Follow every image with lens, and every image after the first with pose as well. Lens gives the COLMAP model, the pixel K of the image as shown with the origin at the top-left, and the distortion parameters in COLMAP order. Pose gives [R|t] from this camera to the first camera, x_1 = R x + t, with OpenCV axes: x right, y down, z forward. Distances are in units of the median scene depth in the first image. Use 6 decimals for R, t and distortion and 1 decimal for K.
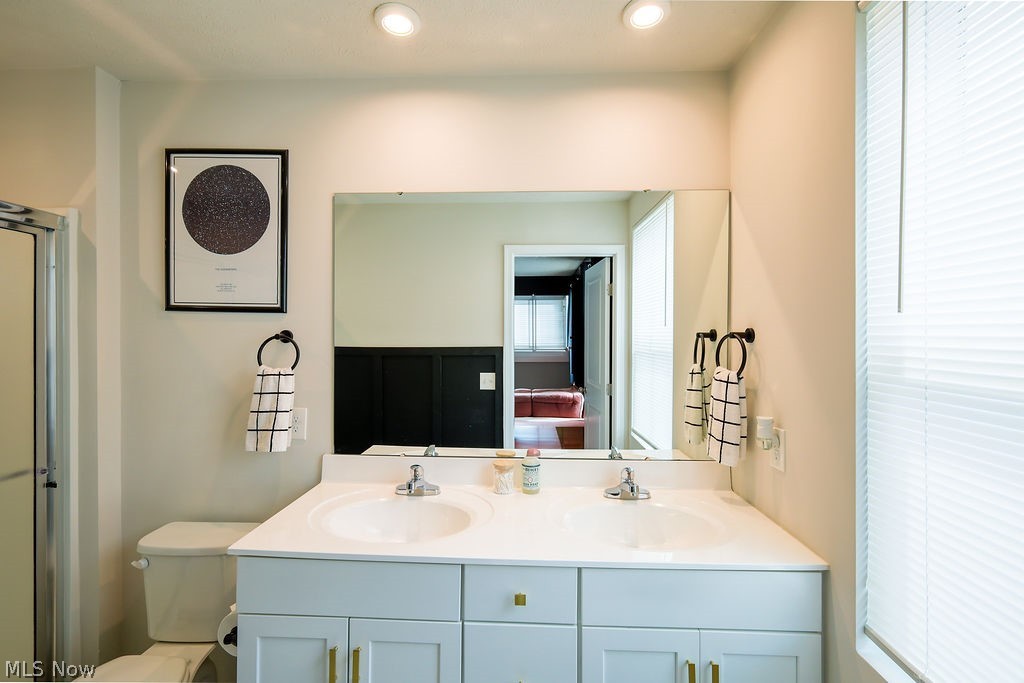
lens RADIAL K [[447.2, 0, 504.1], [0, 447.2, 338.1], [0, 0, 1]] dist [-0.004383, 0.000880]
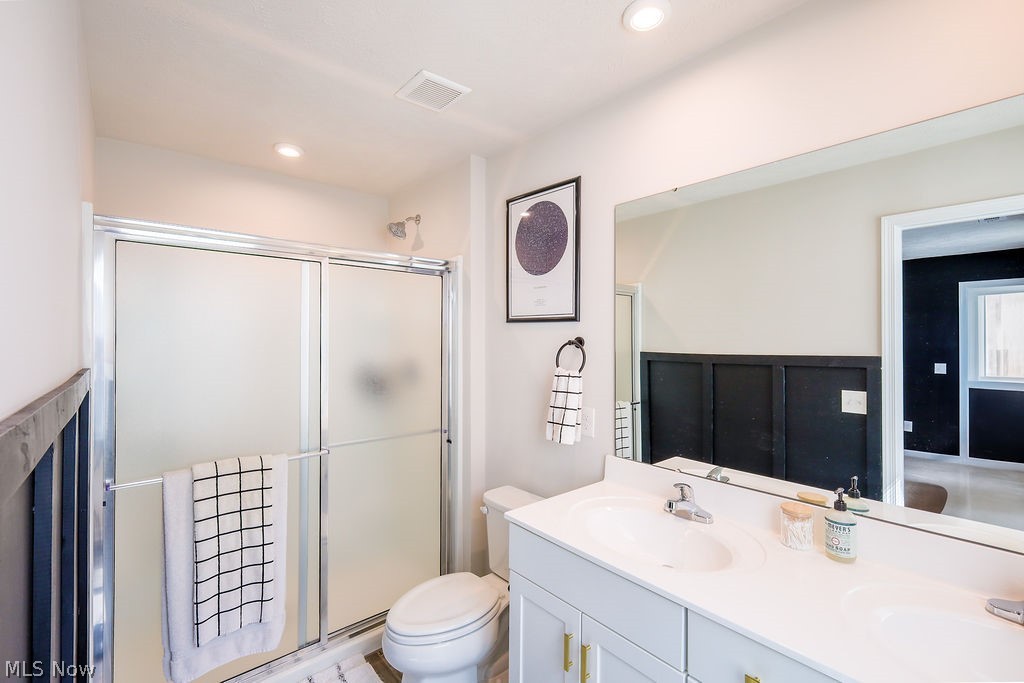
lens RADIAL K [[447.2, 0, 506.3], [0, 447.2, 338.6], [0, 0, 1]] dist [-0.004383, 0.000880]
pose [[0.678334, -0.006527, -0.734725, 0.215609], [-0.002936, 0.999928, -0.011594, 0.000218], [0.734748, 0.010021, 0.678266, 0.111010]]
